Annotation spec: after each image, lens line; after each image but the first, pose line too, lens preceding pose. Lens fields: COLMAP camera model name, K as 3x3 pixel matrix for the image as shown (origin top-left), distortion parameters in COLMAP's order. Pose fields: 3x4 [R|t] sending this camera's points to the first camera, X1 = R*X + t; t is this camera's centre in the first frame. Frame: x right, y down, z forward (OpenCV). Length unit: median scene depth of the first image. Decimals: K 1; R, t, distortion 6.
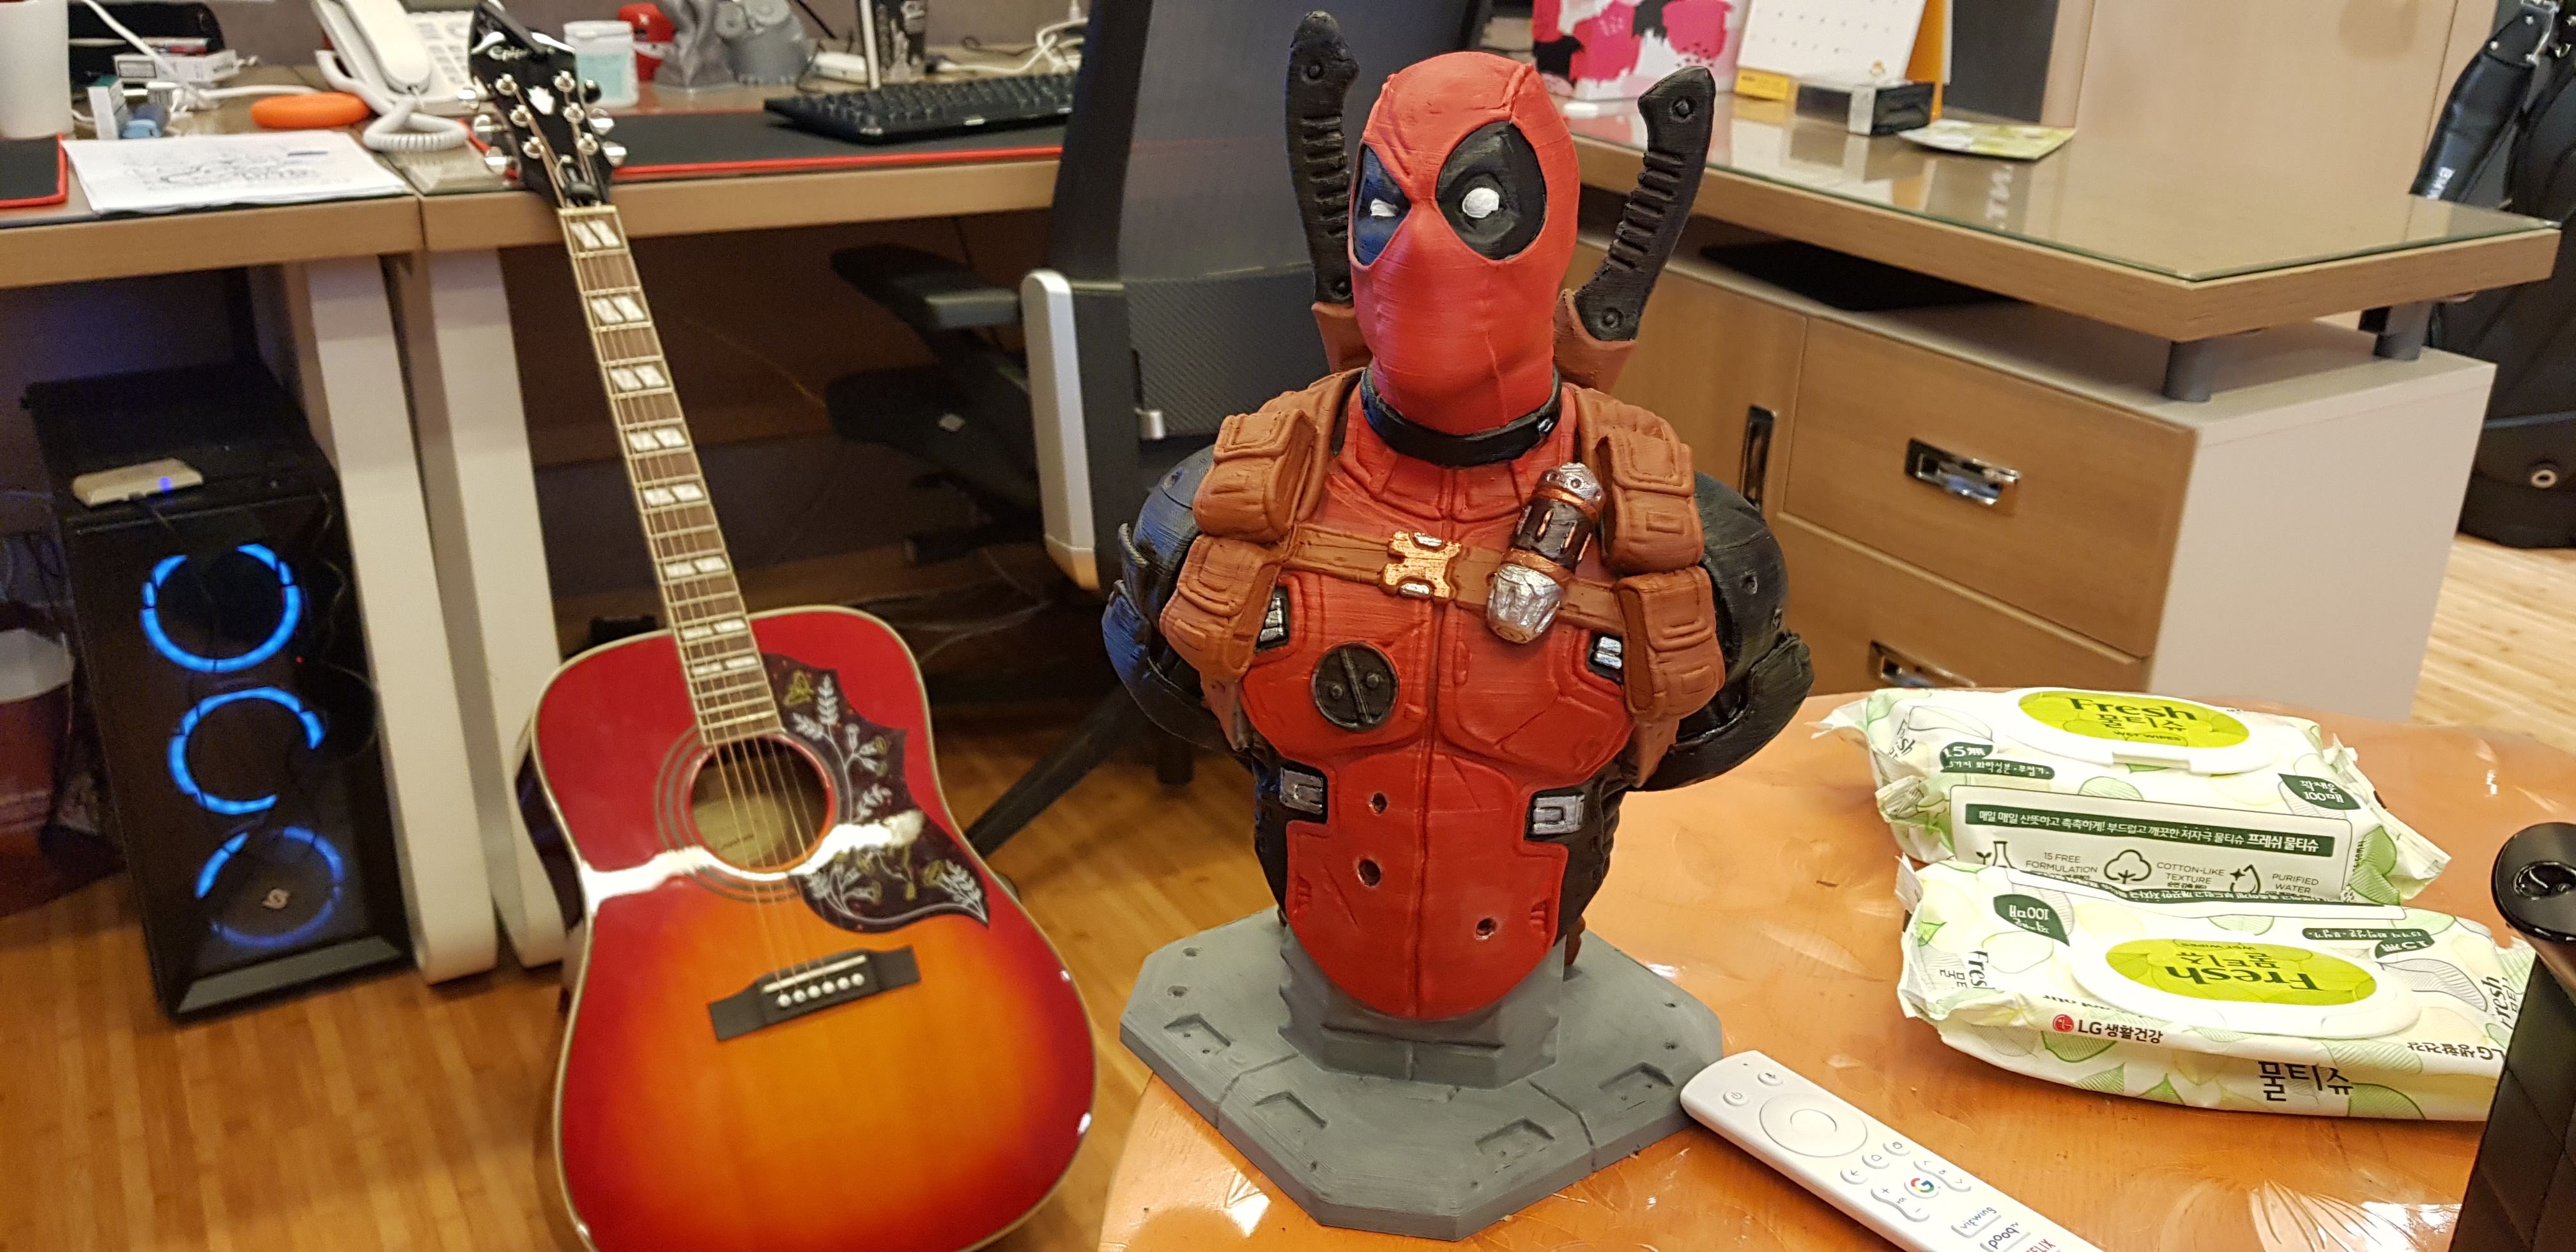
lens RADIAL K [[2001.9, 0, 1286.0], [0, 2001.9, 645.8], [0, 0, 1]] dist [0.053694, -0.143431]
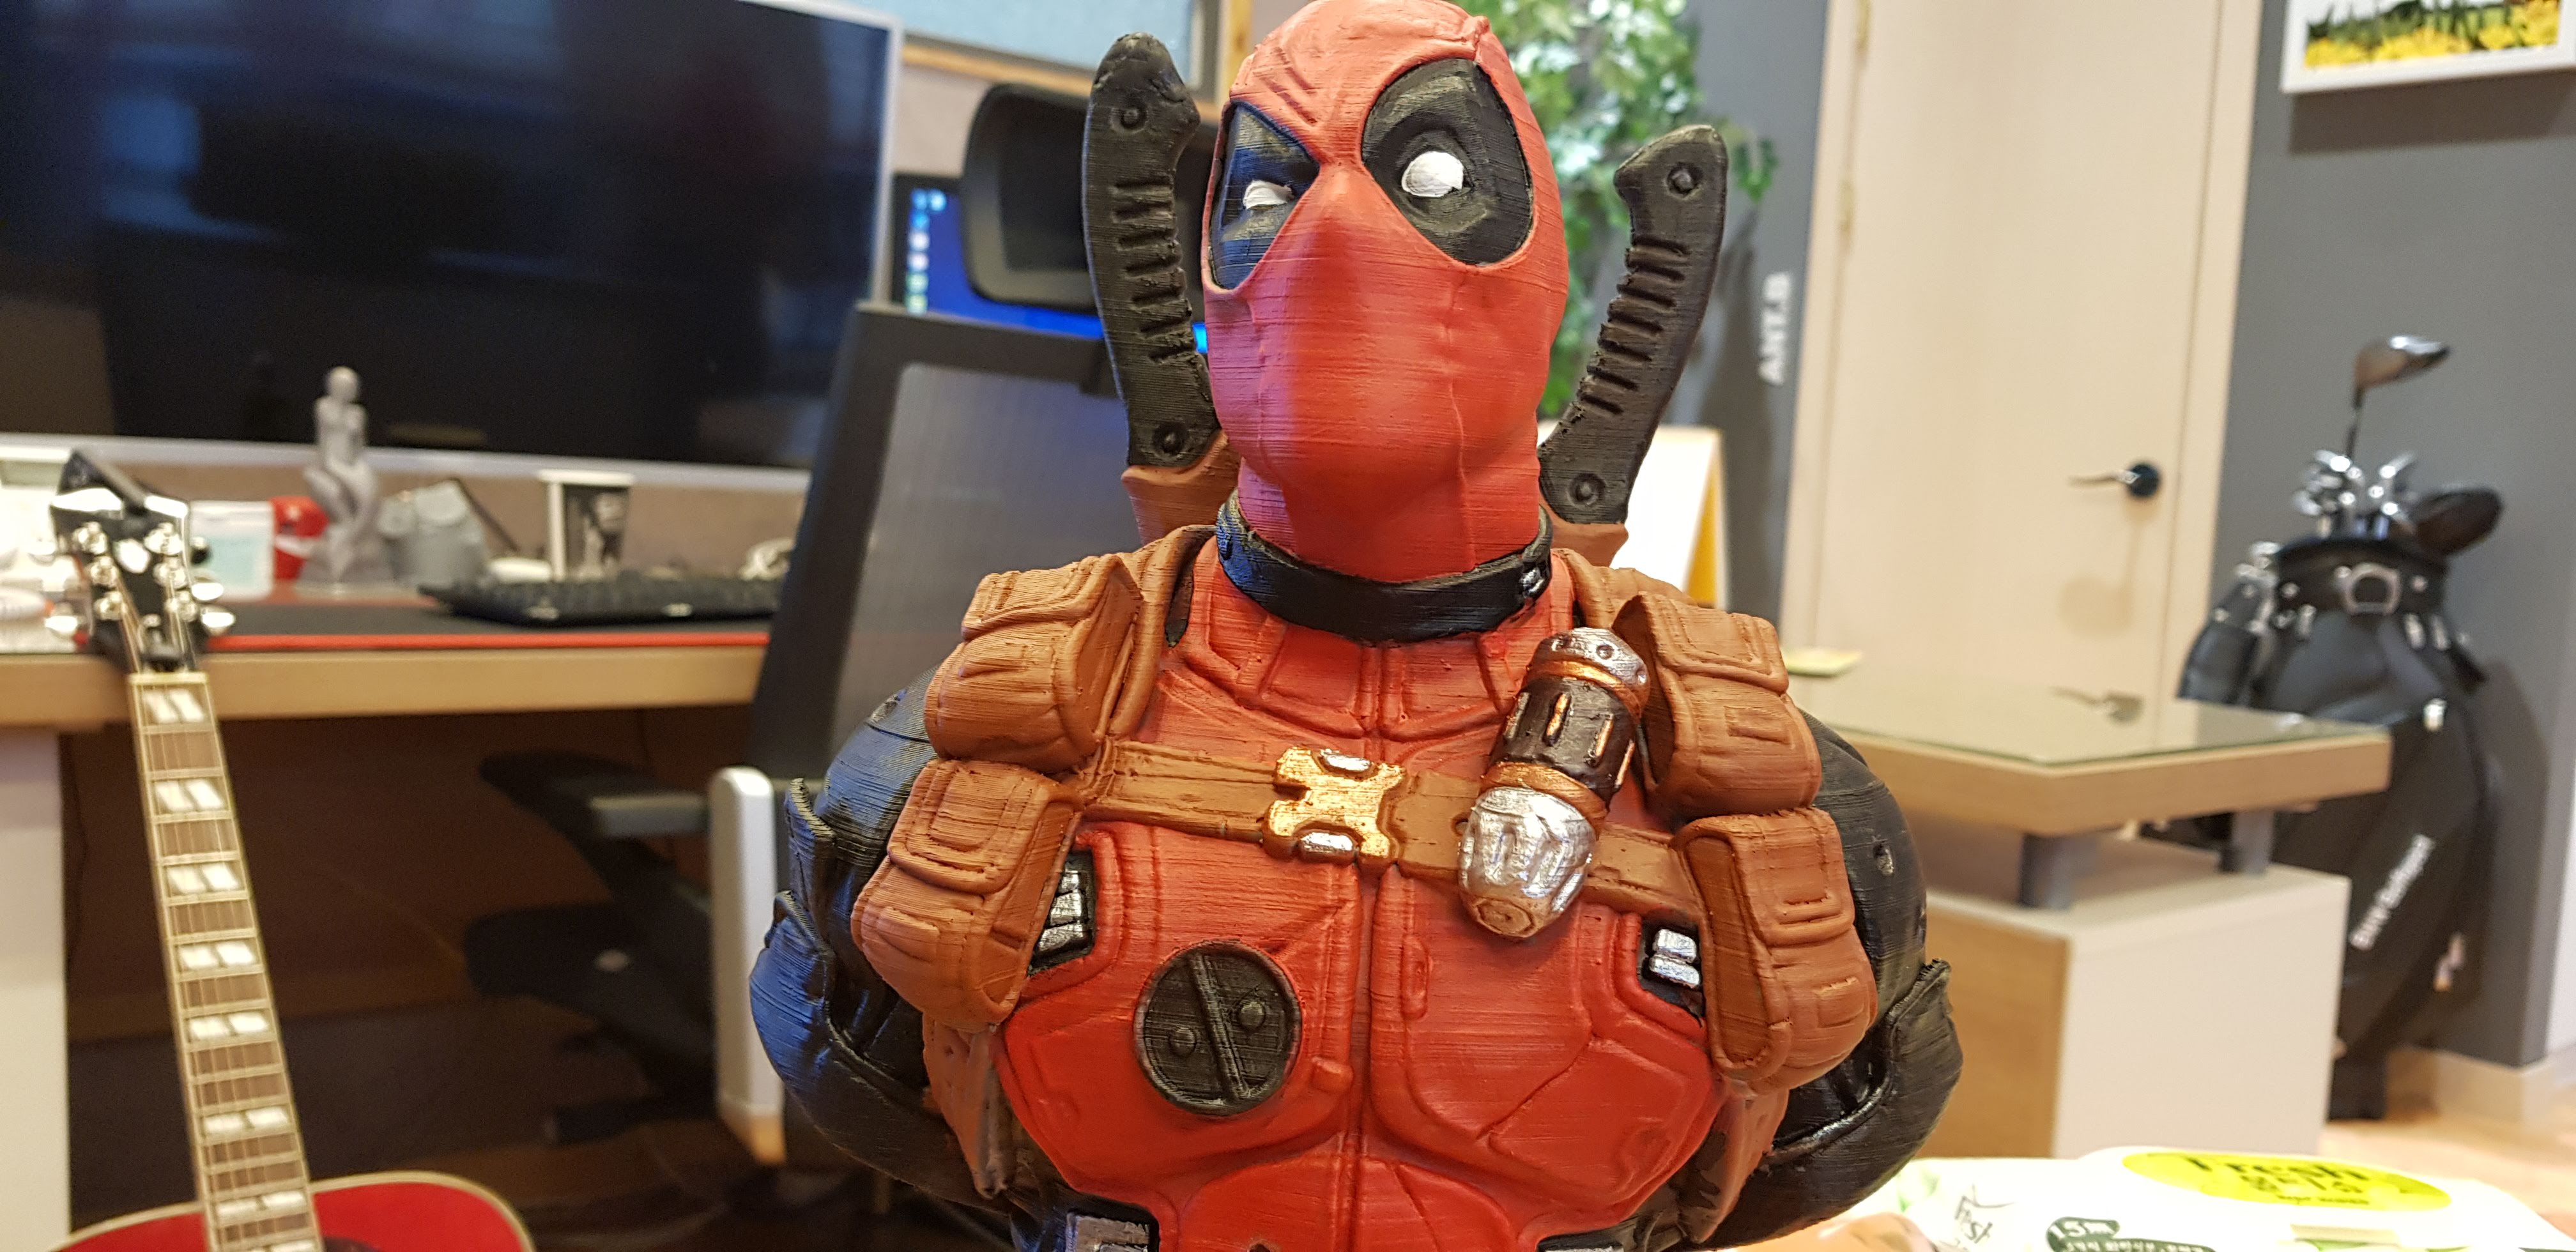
lens RADIAL K [[2001.9, 0, 1286.0], [0, 2001.9, 645.8], [0, 0, 1]] dist [0.053694, -0.143431]
pose [[0.990488, 0.021631, 0.135890, -0.016738], [0.021414, 0.951305, -0.307508, 0.065276], [-0.135924, 0.307493, 0.941792, 0.337406]]
